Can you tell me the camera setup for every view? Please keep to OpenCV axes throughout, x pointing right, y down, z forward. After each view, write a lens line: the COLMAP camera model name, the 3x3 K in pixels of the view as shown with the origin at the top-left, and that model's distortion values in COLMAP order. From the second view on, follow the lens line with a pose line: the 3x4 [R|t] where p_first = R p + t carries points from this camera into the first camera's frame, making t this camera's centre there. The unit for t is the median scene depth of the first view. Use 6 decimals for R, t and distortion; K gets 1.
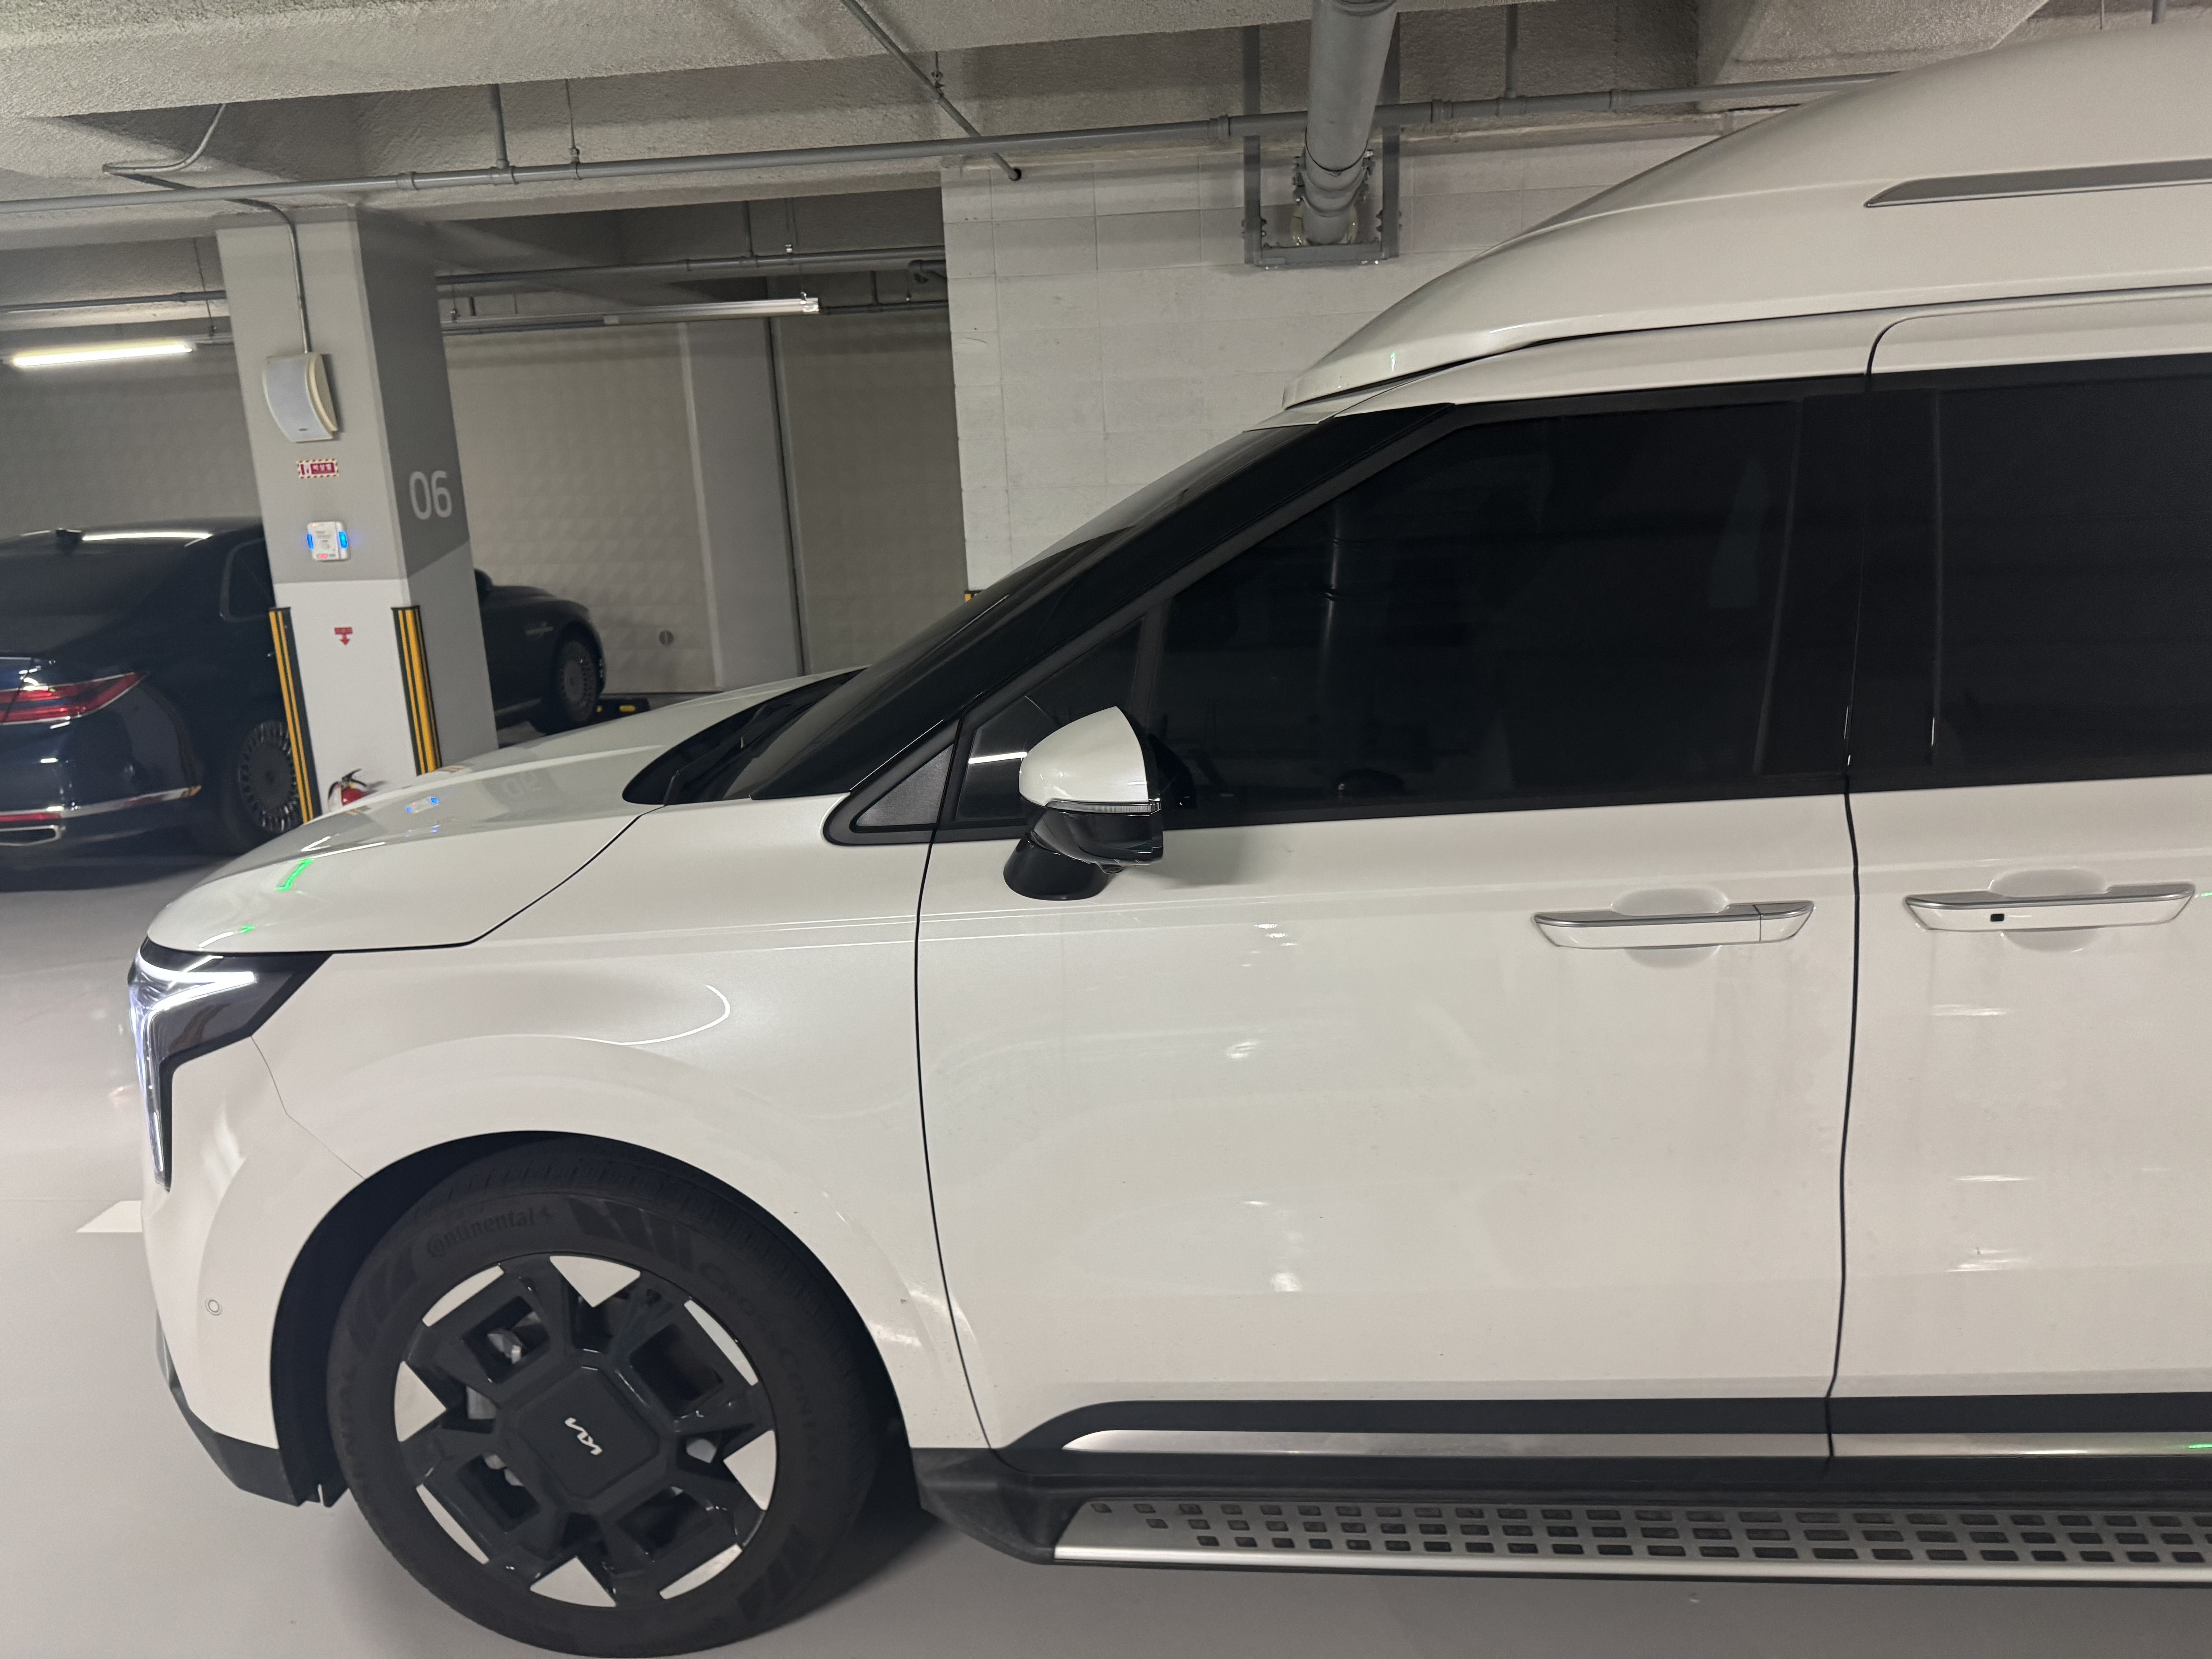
lens RADIAL K [[1622.8, 0, 1106.0], [0, 1622.8, 829.5], [0, 0, 1]] dist [-0.000236, -0.000299]
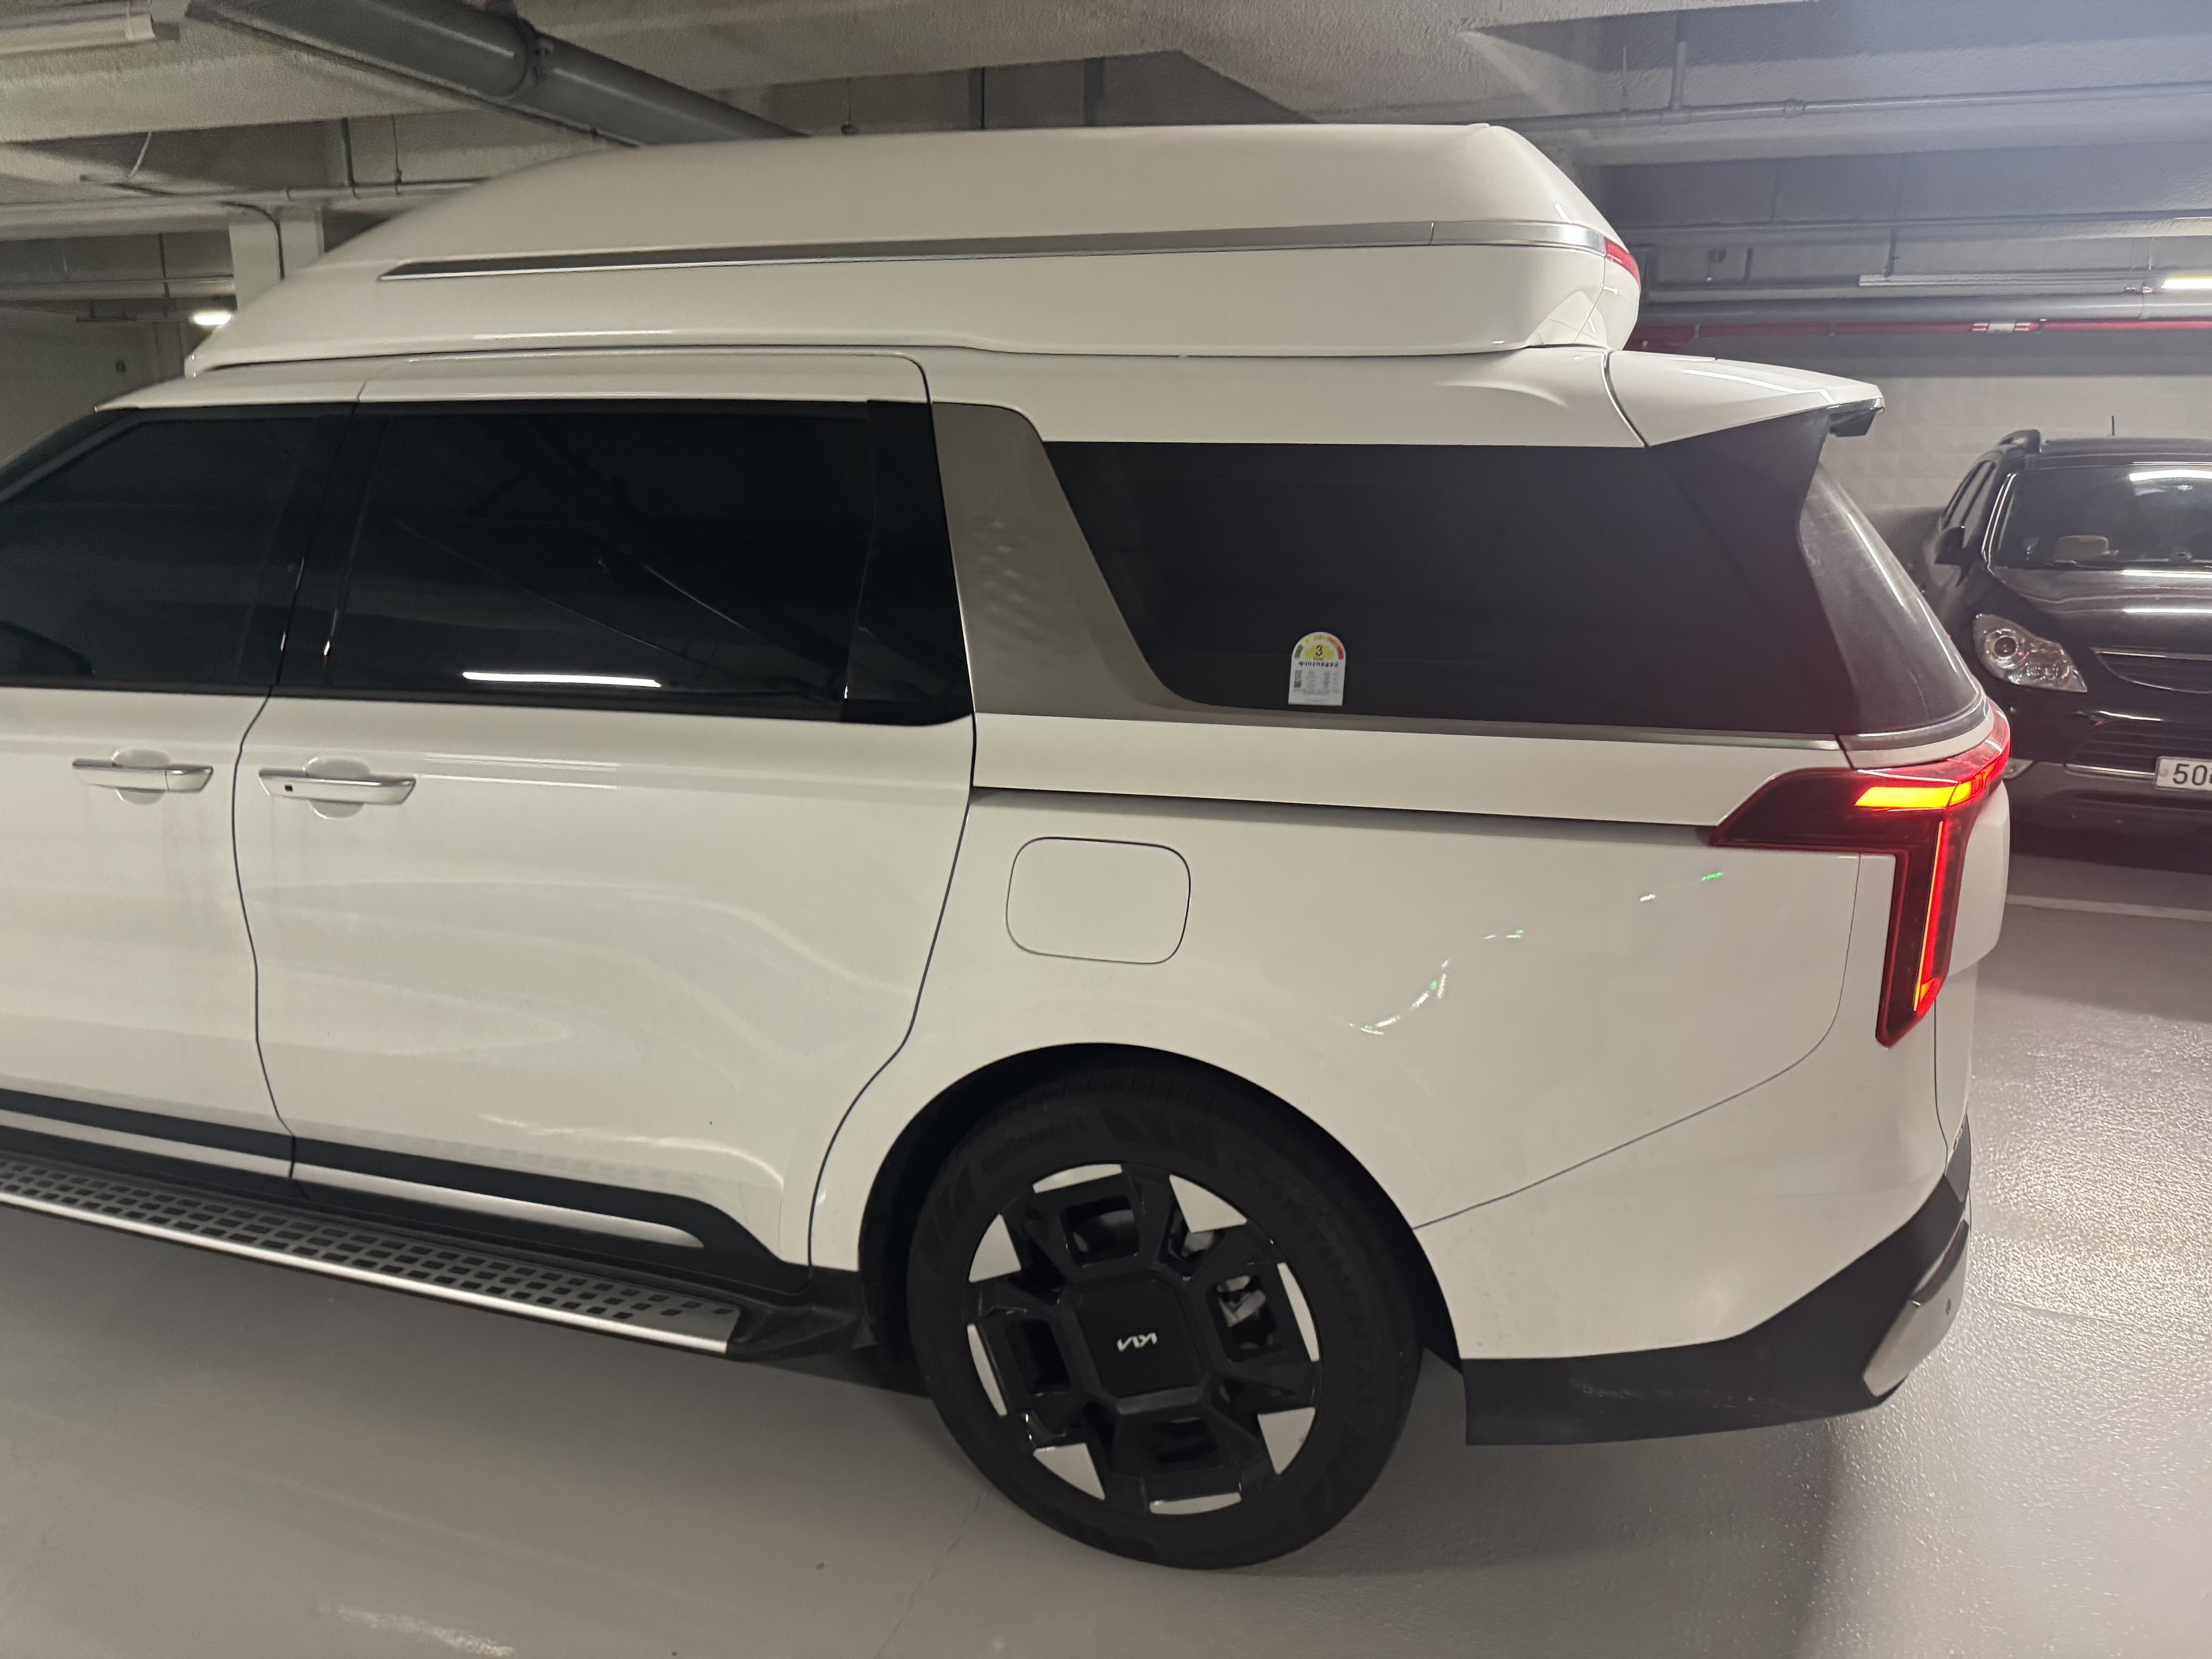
lens RADIAL K [[1622.8, 0, 1106.0], [0, 1622.8, 829.5], [0, 0, 1]] dist [-0.000236, -0.000299]
pose [[0.968952, 0.107802, -0.222510, 0.516913], [-0.106201, 0.994160, 0.019181, -0.004027], [0.223278, 0.005045, 0.974742, -0.074197]]
